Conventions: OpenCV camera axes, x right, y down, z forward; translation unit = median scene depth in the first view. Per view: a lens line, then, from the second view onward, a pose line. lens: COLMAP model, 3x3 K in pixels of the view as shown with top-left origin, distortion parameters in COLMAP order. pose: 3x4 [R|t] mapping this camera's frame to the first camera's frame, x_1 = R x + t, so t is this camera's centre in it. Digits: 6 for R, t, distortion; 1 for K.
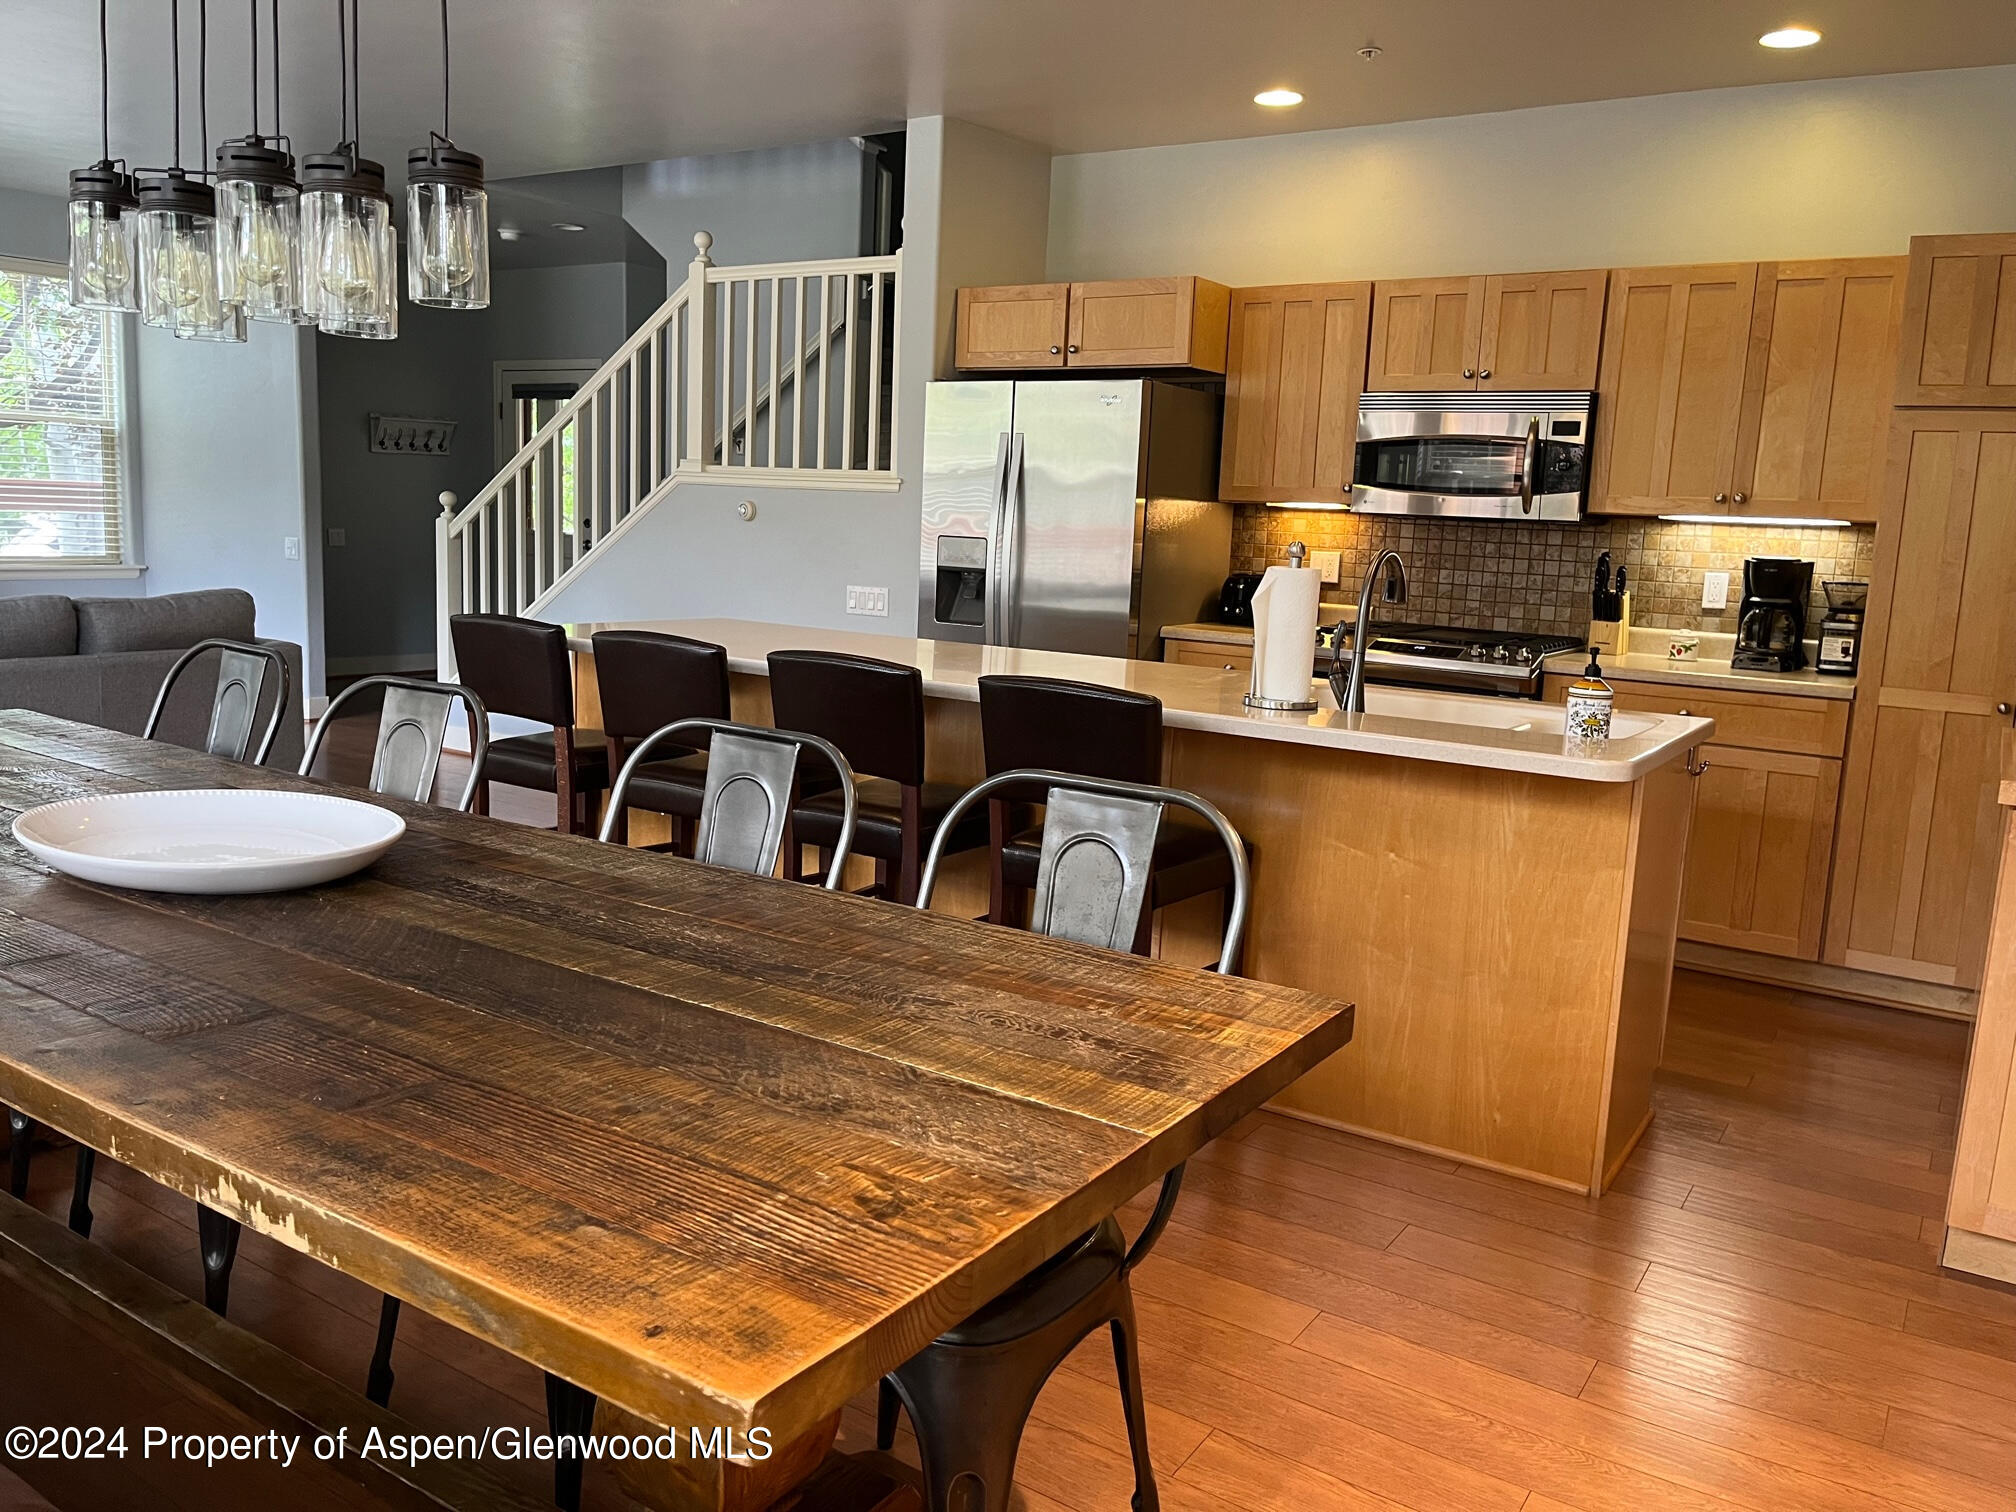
lens RADIAL K [[1546.0, 0, 1011.3], [0, 1546.0, 754.3], [0, 0, 1]] dist [0.005541, 0.008072]
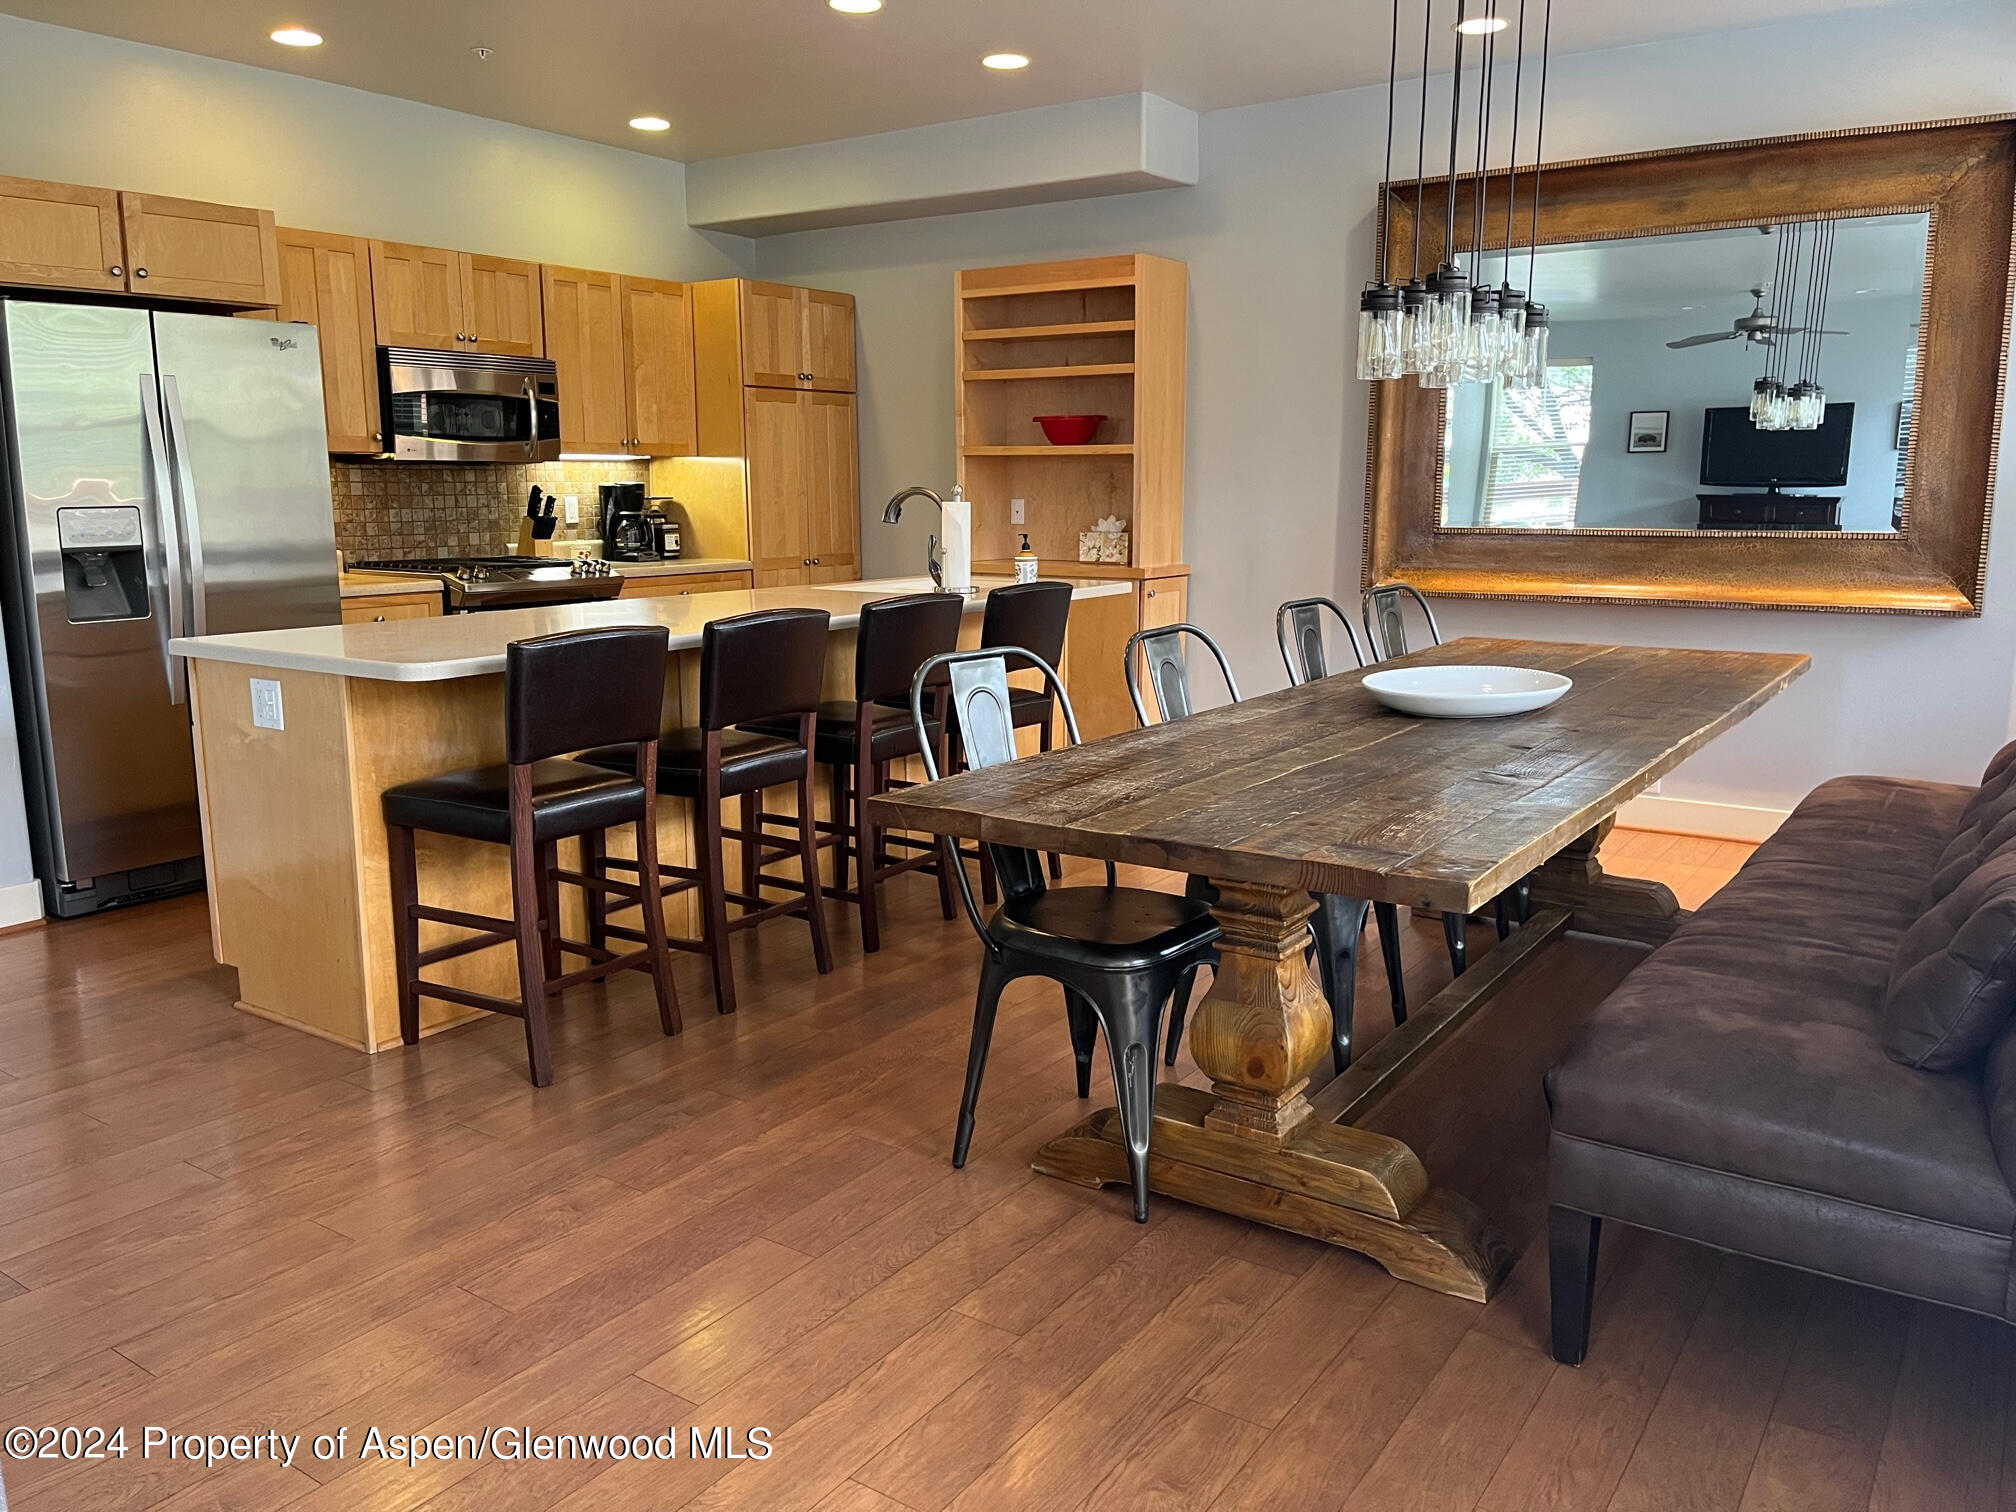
lens RADIAL K [[1546.0, 0, 1014.7], [0, 1546.0, 760.4], [0, 0, 1]] dist [0.005541, 0.008072]
pose [[-0.003618, -0.222899, 0.974835, -0.858702], [0.157165, 0.962599, 0.220684, -0.124046], [-0.987566, 0.154008, 0.031549, 0.570297]]
